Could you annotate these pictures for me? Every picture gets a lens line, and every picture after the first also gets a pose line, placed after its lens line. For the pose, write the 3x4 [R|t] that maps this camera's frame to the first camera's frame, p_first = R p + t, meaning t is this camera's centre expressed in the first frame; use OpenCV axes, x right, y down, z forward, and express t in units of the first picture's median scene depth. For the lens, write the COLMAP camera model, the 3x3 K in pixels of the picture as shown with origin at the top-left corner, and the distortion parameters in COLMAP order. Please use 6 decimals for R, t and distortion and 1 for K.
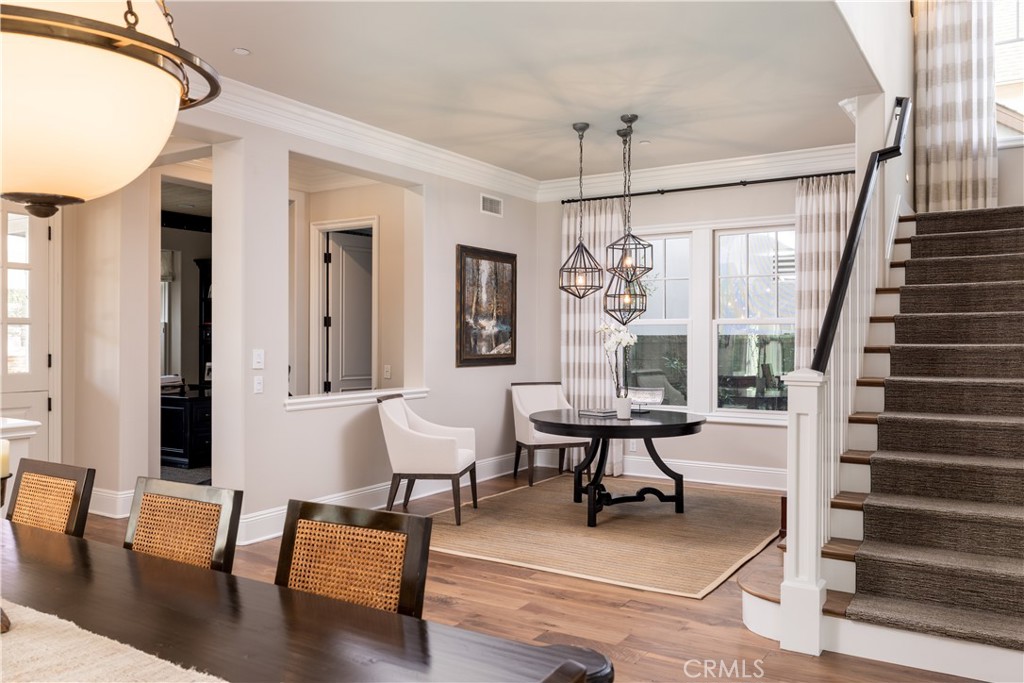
lens RADIAL K [[802.5, 0, 512.0], [0, 802.5, 341.5], [0, 0, 1]] dist [0.006089, 0.003240]
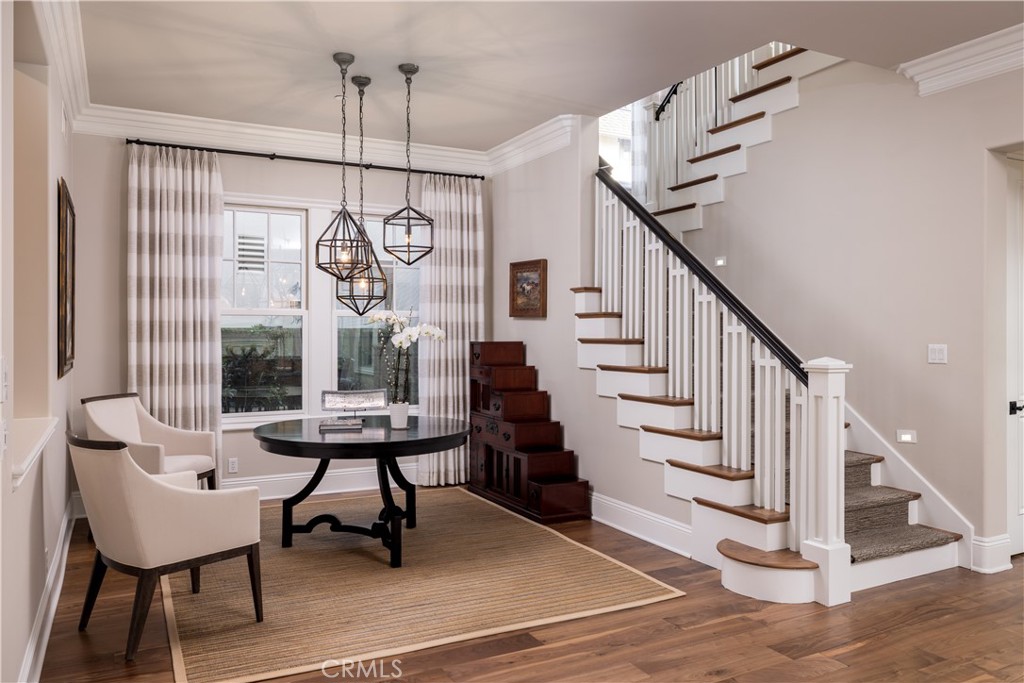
lens RADIAL K [[750.6, 0, 511.2], [0, 750.6, 334.8], [0, 0, 1]] dist [-0.007802, -0.002003]
pose [[0.504290, -0.002545, 0.863531, -0.458858], [0.004543, 0.999990, 0.000295, 0.000194], [-0.863522, 0.003774, 0.504296, 0.495139]]
